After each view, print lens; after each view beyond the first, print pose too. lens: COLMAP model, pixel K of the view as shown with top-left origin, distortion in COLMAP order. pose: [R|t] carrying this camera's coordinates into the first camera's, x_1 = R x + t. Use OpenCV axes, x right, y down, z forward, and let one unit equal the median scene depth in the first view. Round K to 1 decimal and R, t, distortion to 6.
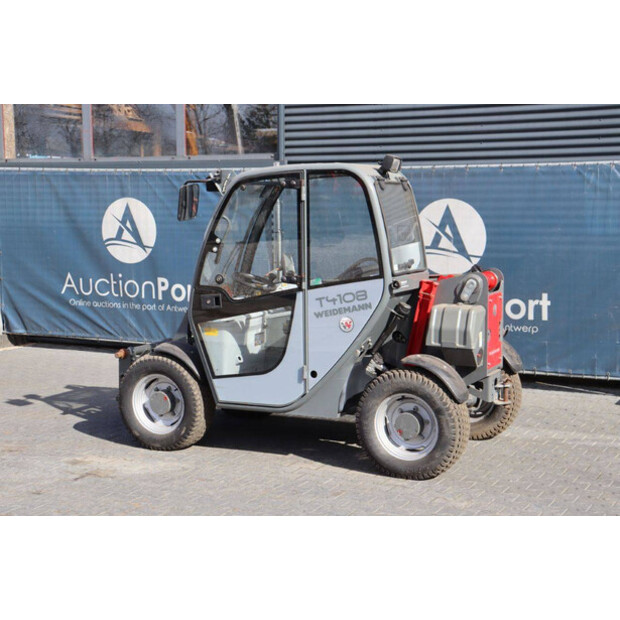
lens RADIAL K [[1112.0, 0, 308.6], [0, 1112.0, 306.2], [0, 0, 1]] dist [0.227022, 0.000000]
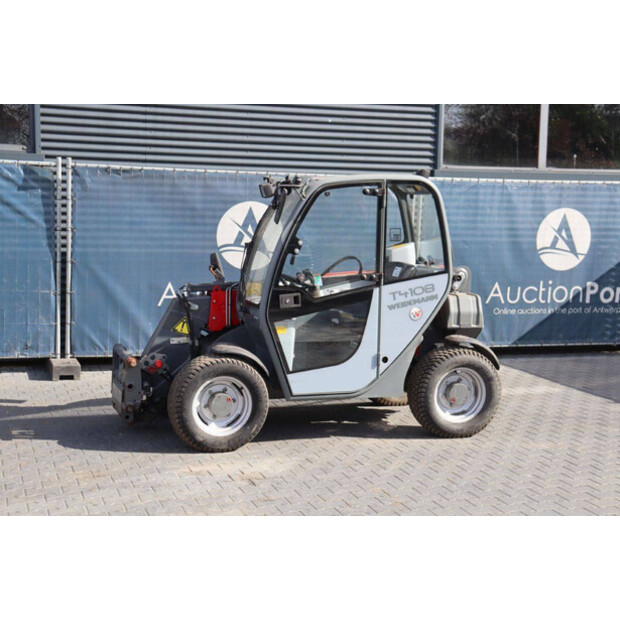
lens RADIAL K [[1033.4, 0, 316.8], [0, 1033.4, 301.4], [0, 0, 1]] dist [0.195132, 0.000000]
pose [[0.698574, -0.049725, 0.713808, -0.767756], [0.041463, 0.998719, 0.028994, -0.030725], [-0.714335, 0.009342, 0.699741, 0.301697]]
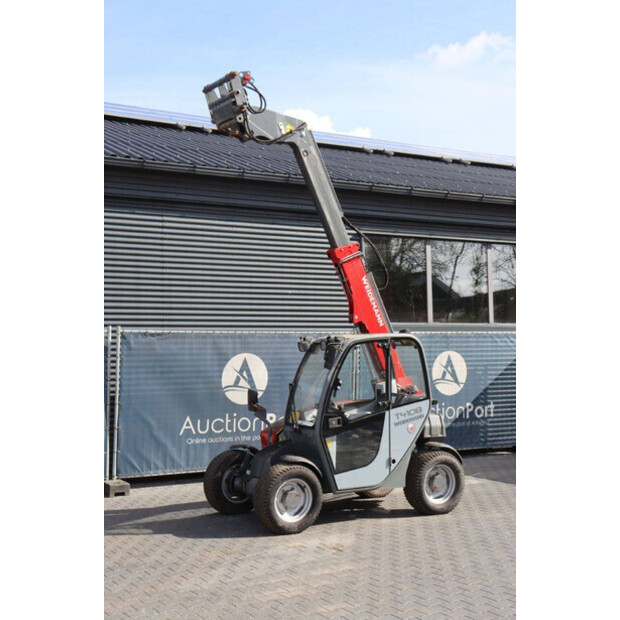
lens RADIAL K [[904.1, 0, 314.8], [0, 904.1, 307.7], [0, 0, 1]] dist [0.104698, 0.000000]
pose [[0.530729, 0.033649, 0.846874, -1.152071], [0.083634, 0.992255, -0.091839, -0.048422], [-0.843405, 0.119569, 0.523804, 0.362290]]
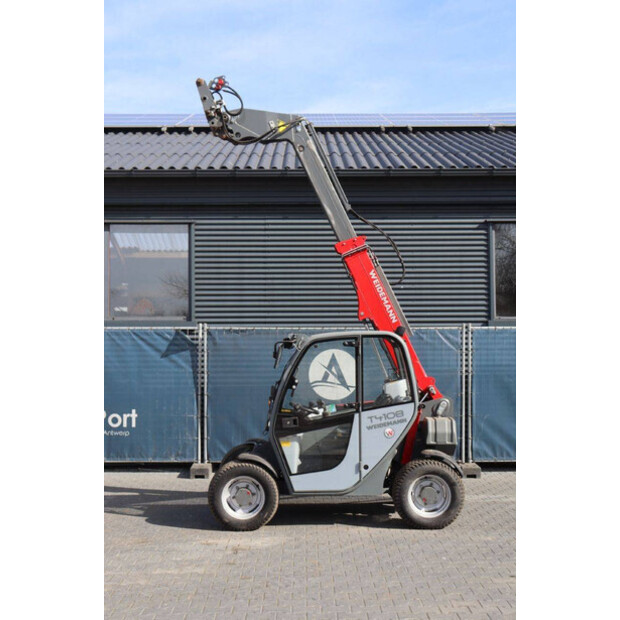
lens RADIAL K [[849.1, 0, 314.7], [0, 849.1, 311.2], [0, 0, 1]] dist [0.086126, 0.000000]
pose [[0.885251, 0.012996, 0.464932, -0.586708], [0.045053, 0.992513, -0.113525, -0.021349], [-0.462927, 0.121445, 0.878038, -0.022641]]
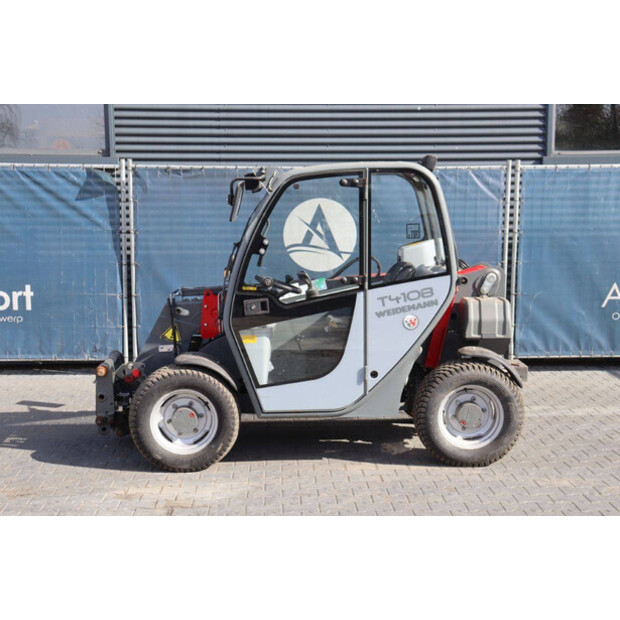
lens RADIAL K [[996.9, 0, 320.0], [0, 996.9, 306.3], [0, 0, 1]] dist [0.145351, 0.000000]
pose [[0.869556, -0.052261, 0.491061, -0.455735], [0.046535, 0.998631, 0.023877, -0.022220], [-0.491636, 0.002089, 0.870798, 0.241230]]
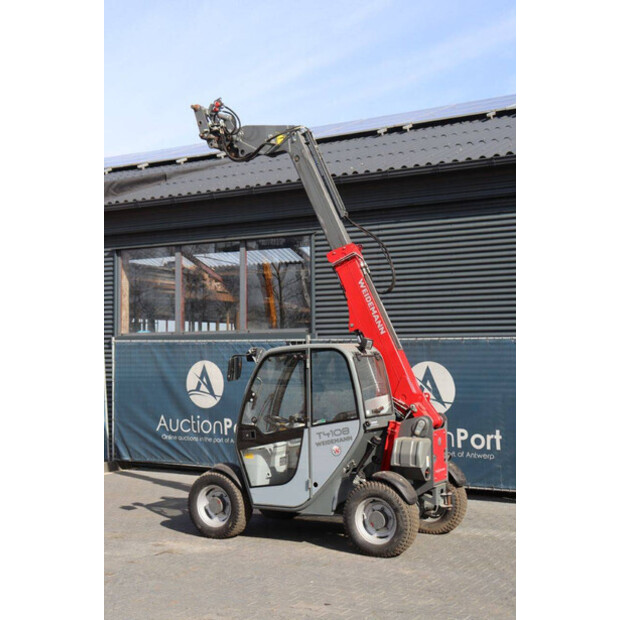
lens RADIAL K [[996.9, 0, 309.1], [0, 996.9, 301.6], [0, 0, 1]] dist [0.145351, 0.000000]
pose [[0.996969, -0.010223, -0.077127, 0.098289], [-0.000580, 0.990324, -0.138772, 0.004475], [0.077799, 0.138396, 0.987316, -0.343441]]
